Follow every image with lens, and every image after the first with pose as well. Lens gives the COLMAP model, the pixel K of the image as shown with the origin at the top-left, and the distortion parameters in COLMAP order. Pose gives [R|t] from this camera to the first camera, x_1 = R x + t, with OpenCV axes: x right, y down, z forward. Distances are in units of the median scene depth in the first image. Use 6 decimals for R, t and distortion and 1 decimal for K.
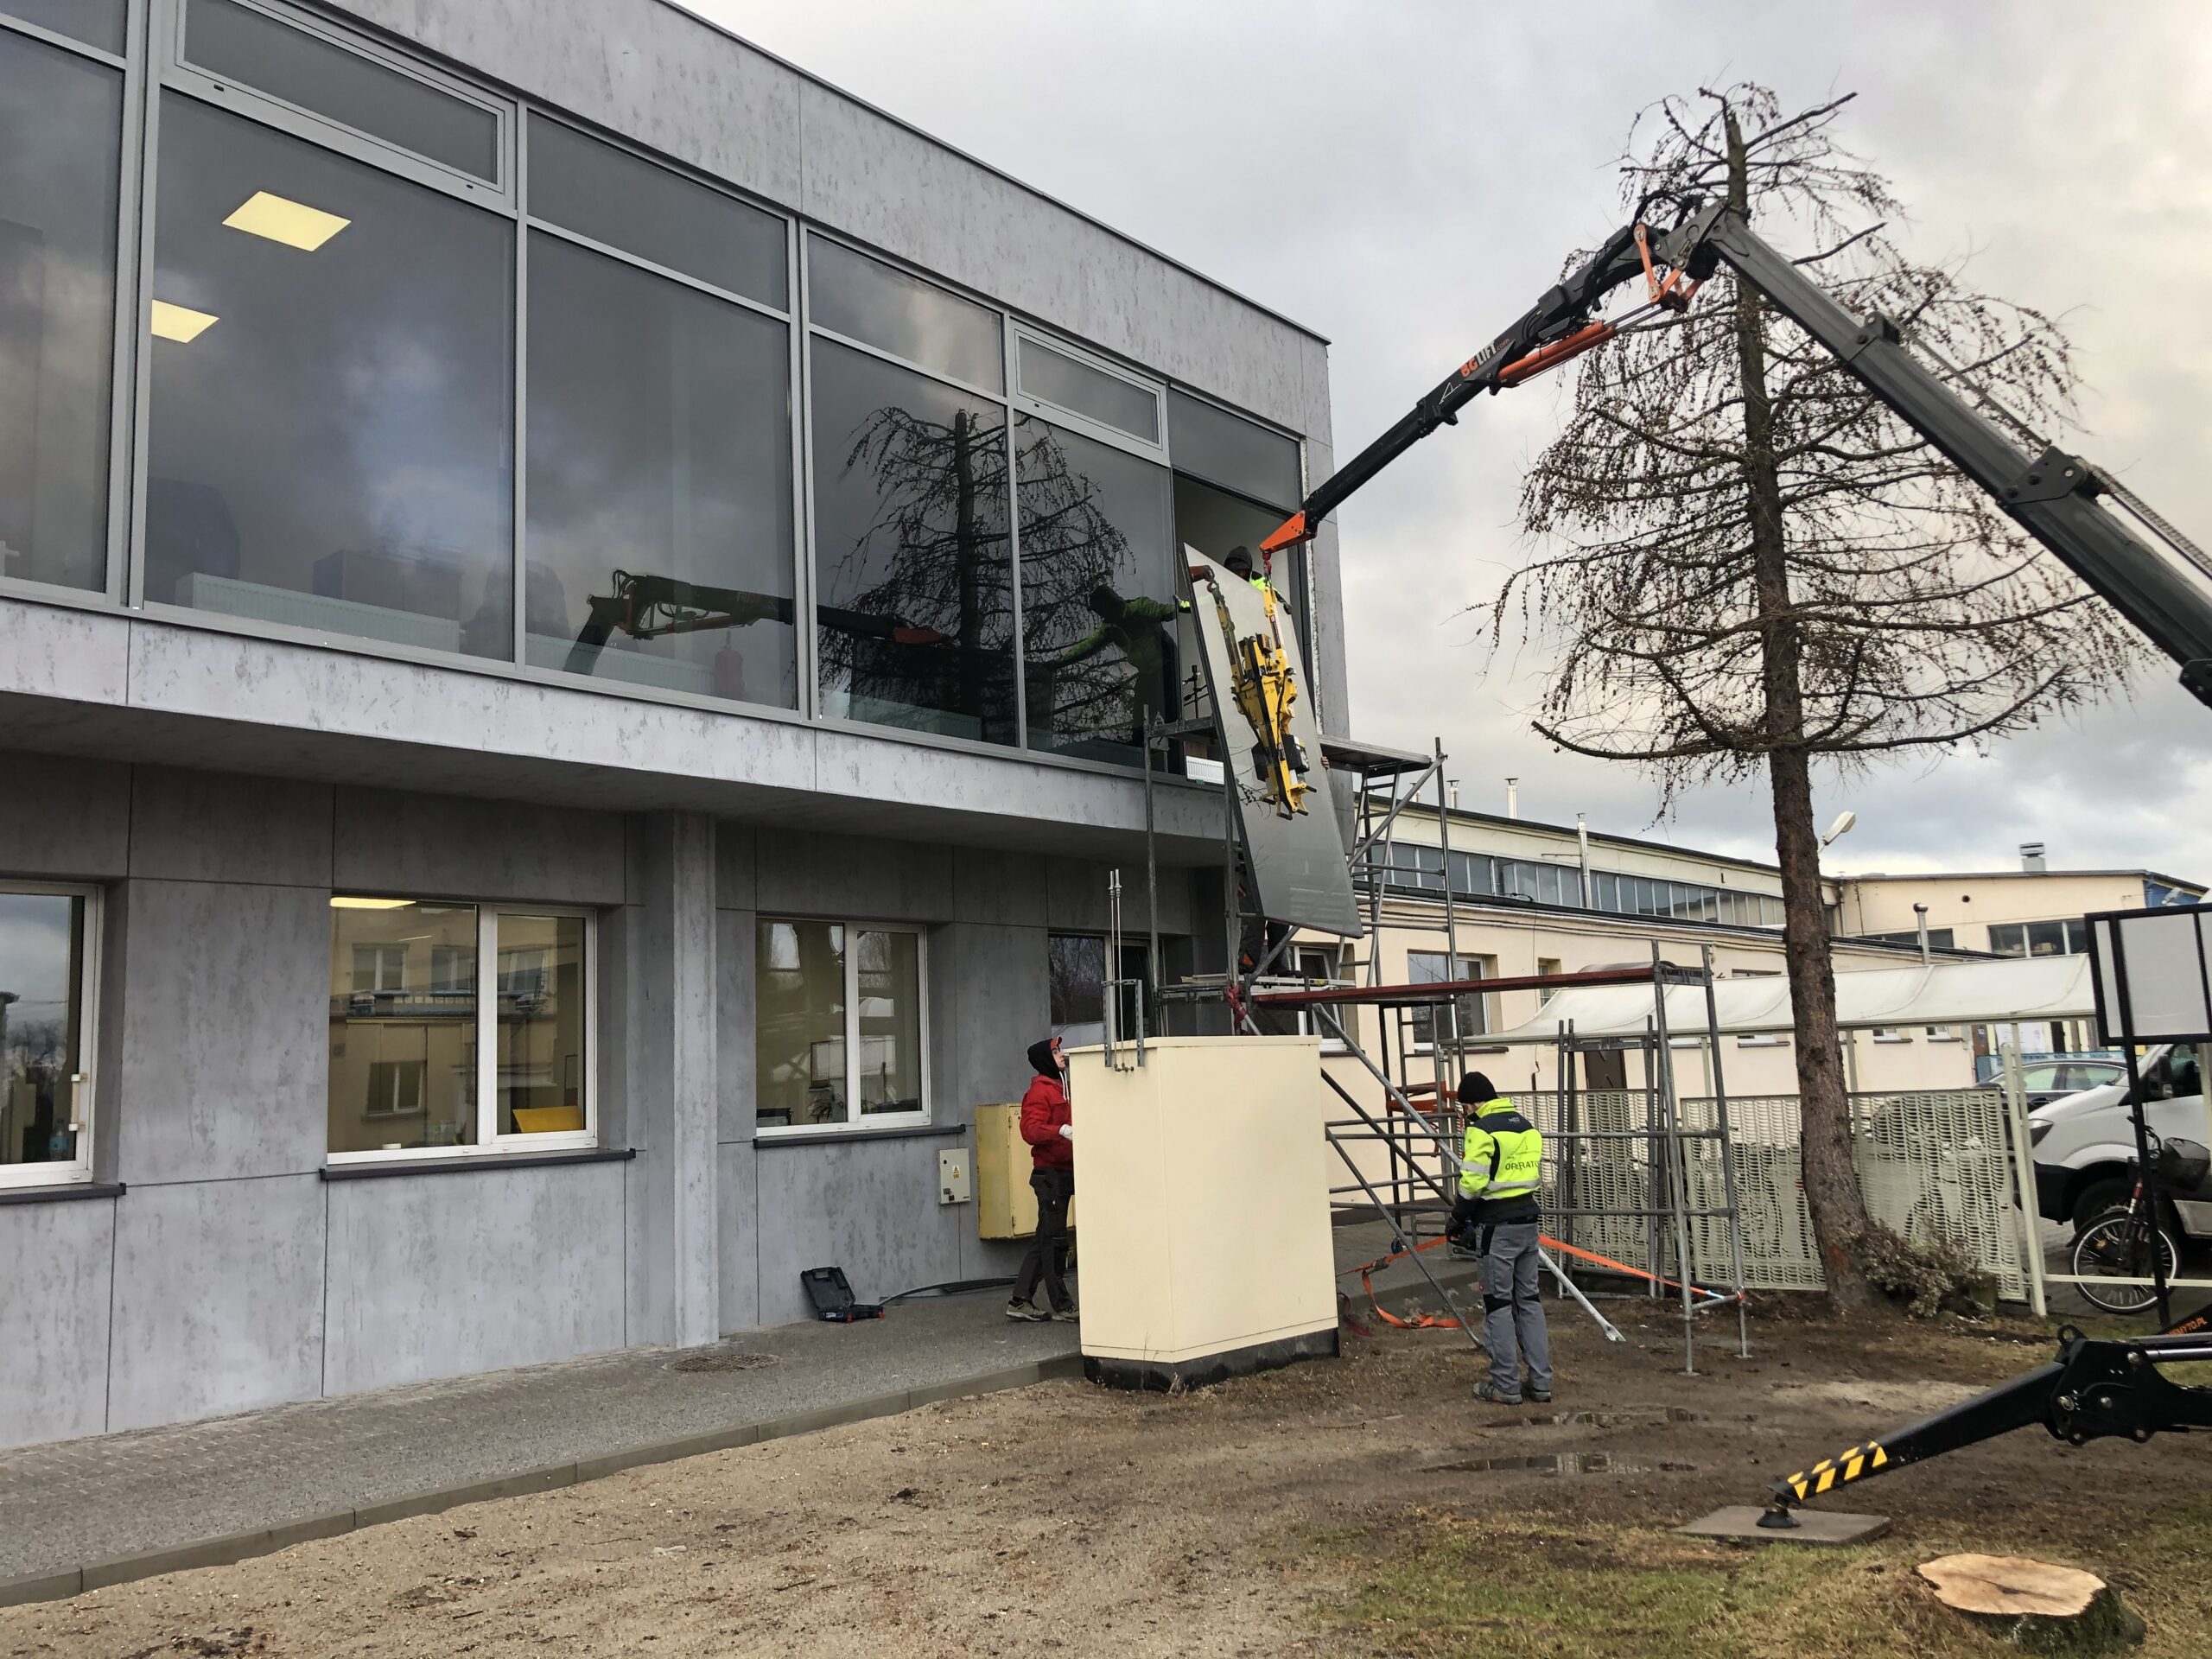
lens RADIAL K [[1815.2, 0, 1100.8], [0, 1815.2, 828.1], [0, 0, 1]] dist [0.051346, -0.053294]
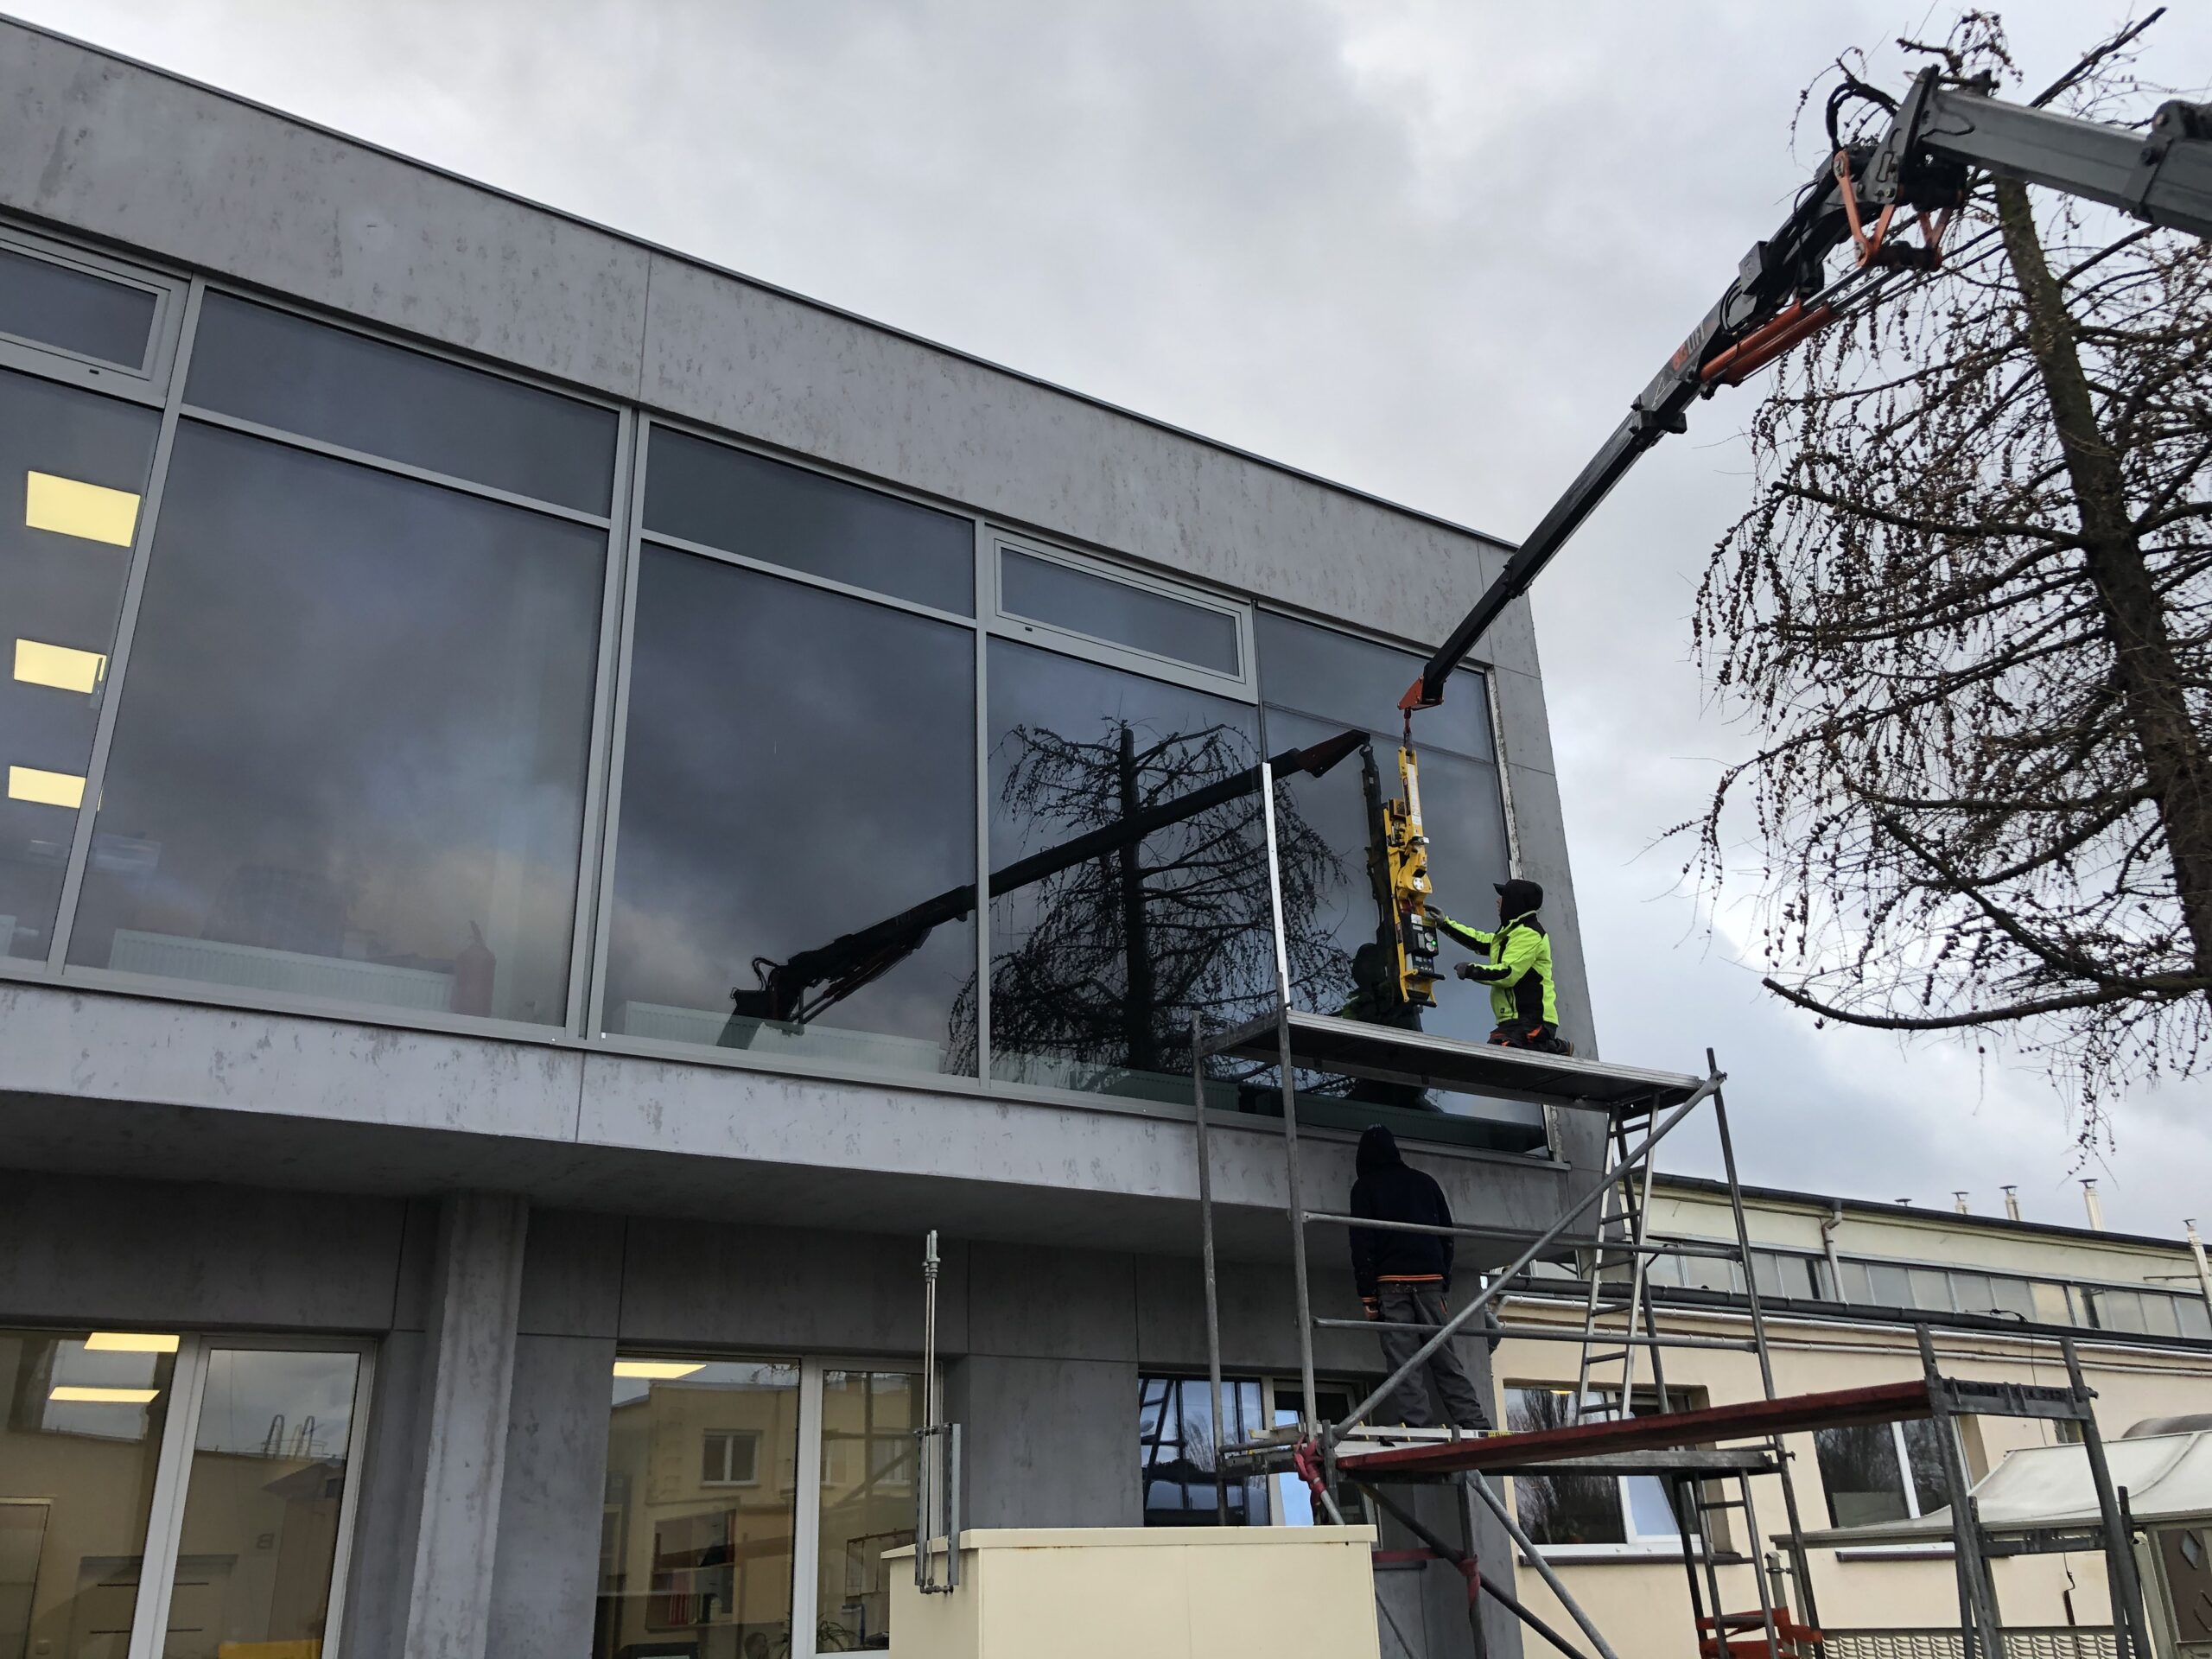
lens RADIAL K [[1815.2, 0, 1100.8], [0, 1815.2, 828.1], [0, 0, 1]] dist [0.051346, -0.053294]
pose [[0.951768, -0.112231, -0.285556, 0.224725], [0.036647, 0.965619, -0.257367, 0.046506], [0.304623, 0.234489, 0.923157, 0.382353]]
